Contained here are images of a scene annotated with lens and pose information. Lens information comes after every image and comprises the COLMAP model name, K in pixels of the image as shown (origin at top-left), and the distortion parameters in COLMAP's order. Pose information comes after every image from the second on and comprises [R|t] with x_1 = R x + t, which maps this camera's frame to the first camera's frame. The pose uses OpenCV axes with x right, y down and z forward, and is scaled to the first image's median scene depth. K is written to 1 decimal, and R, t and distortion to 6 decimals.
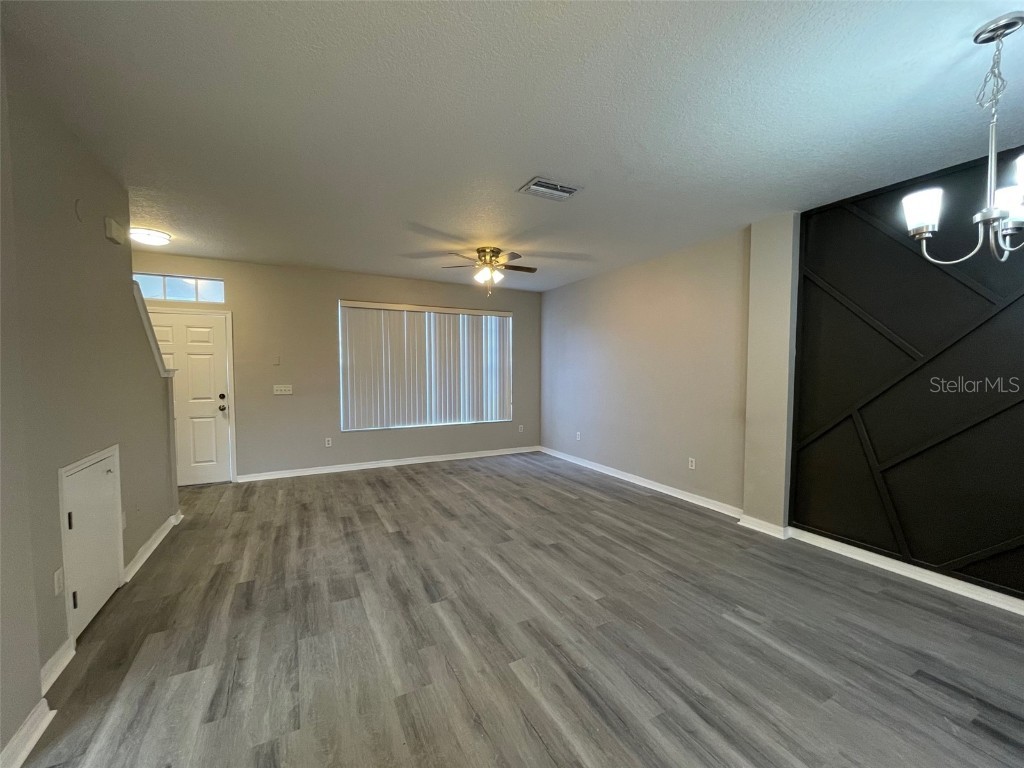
lens RADIAL K [[412.4, 0, 508.7], [0, 412.4, 381.3], [0, 0, 1]] dist [-0.007697, 0.002761]
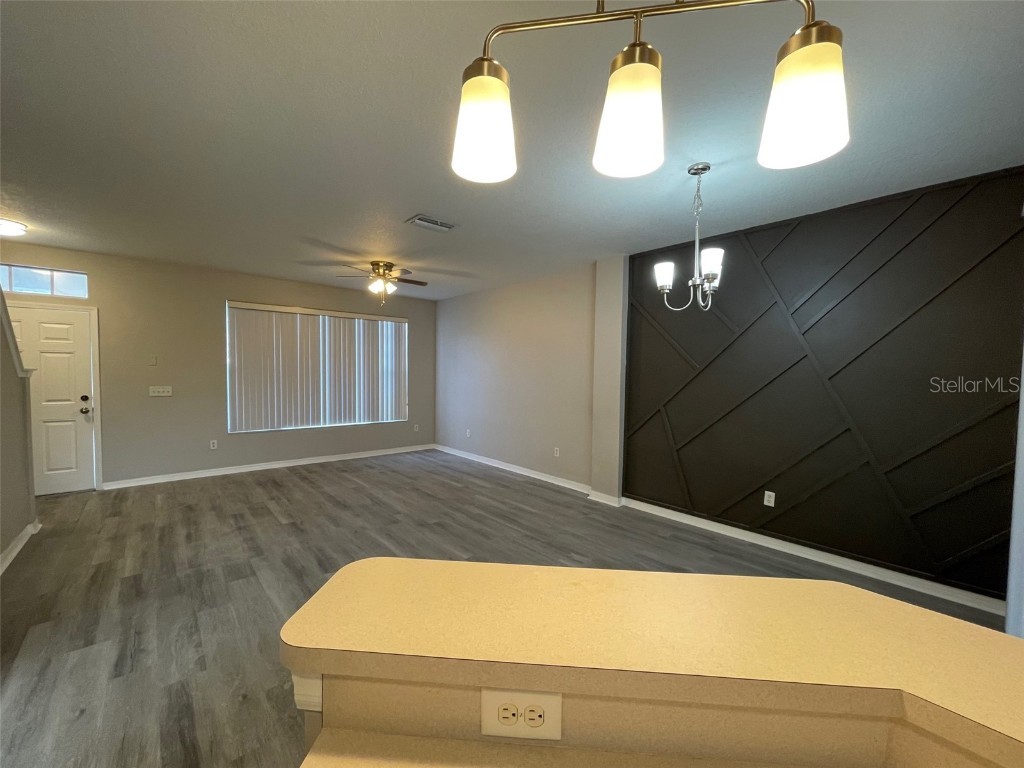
lens RADIAL K [[412.4, 0, 507.8], [0, 412.4, 384.4], [0, 0, 1]] dist [-0.007697, 0.002761]
pose [[0.973861, 0.003990, 0.227112, 0.035398], [-0.004451, 0.999989, 0.001516, -0.000397], [-0.227103, -0.002487, 0.973868, -0.173180]]
